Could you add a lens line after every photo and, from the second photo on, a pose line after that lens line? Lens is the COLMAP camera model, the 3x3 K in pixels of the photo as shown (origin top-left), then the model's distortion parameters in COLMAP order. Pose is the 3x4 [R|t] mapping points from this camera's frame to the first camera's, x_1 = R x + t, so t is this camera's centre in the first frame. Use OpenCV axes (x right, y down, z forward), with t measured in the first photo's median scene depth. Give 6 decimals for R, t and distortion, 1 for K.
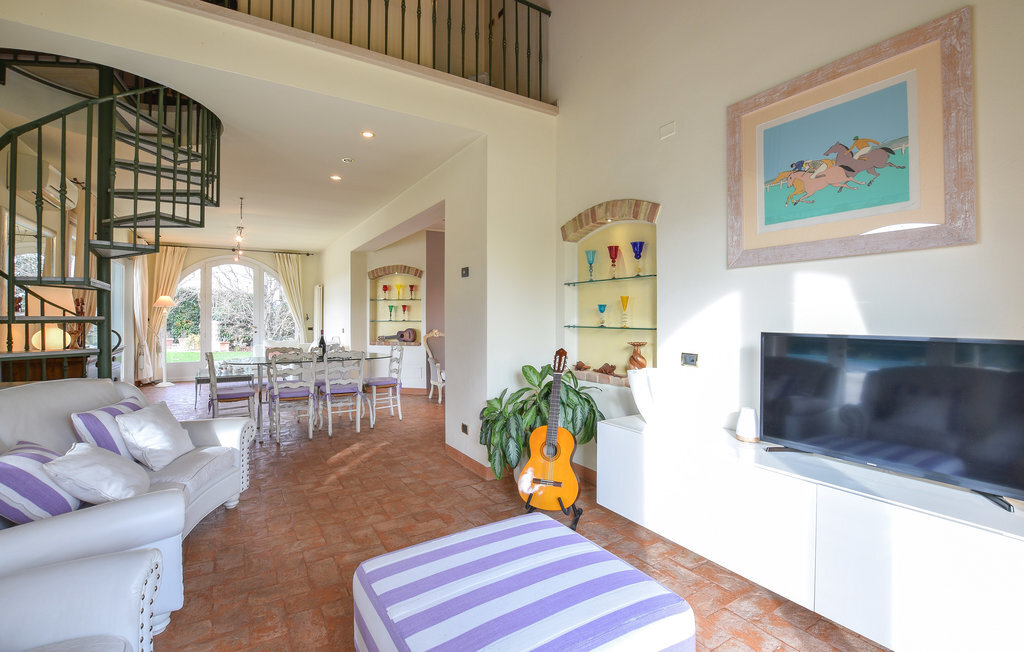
lens RADIAL K [[452.6, 0, 511.6], [0, 452.6, 312.4], [0, 0, 1]] dist [-0.015215, 0.000043]
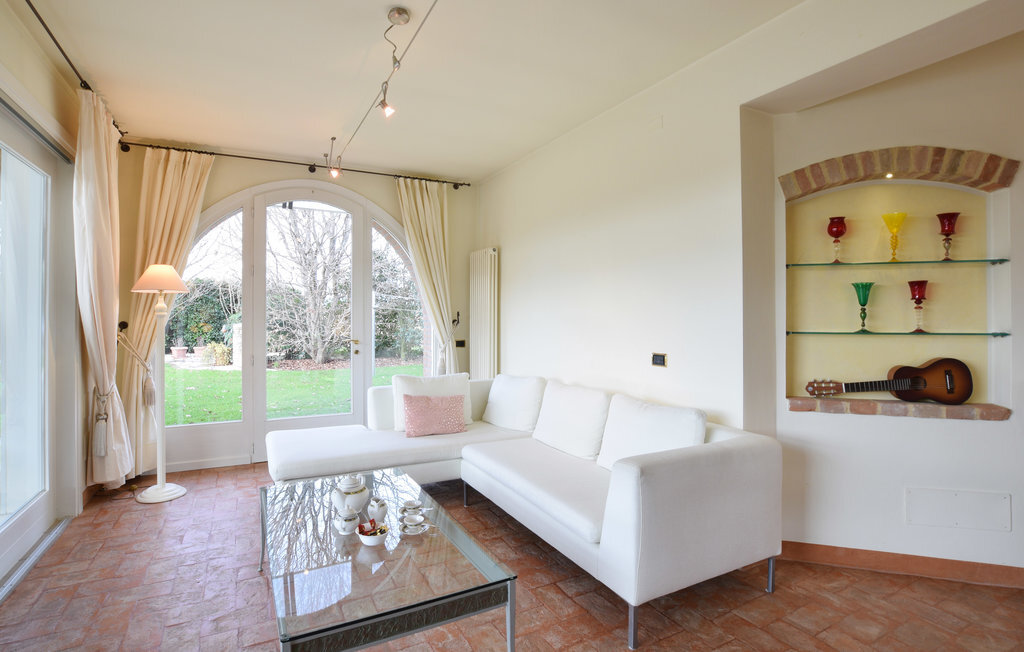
lens RADIAL K [[494.2, 0, 510.4], [0, 494.2, 313.0], [0, 0, 1]] dist [-0.029743, 0.000716]
pose [[0.998045, 0.000913, -0.062493, -0.480361], [-0.000866, 0.999999, 0.000788, 0.005097], [0.062494, -0.000733, 0.998045, 0.646513]]
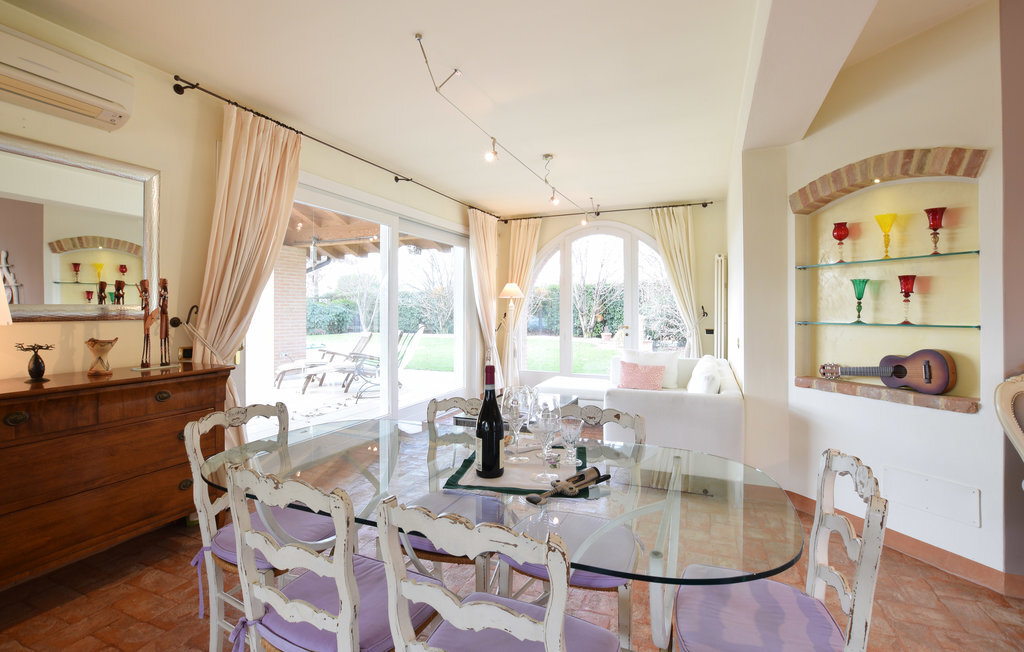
lens RADIAL K [[483.5, 0, 513.0], [0, 483.5, 309.1], [0, 0, 1]] dist [-0.001403, -0.010960]
pose [[0.598073, -0.002245, -0.801438, -0.129117], [0.007732, 0.999966, 0.002969, 0.004273], [0.801404, -0.007973, 0.598070, 0.560871]]
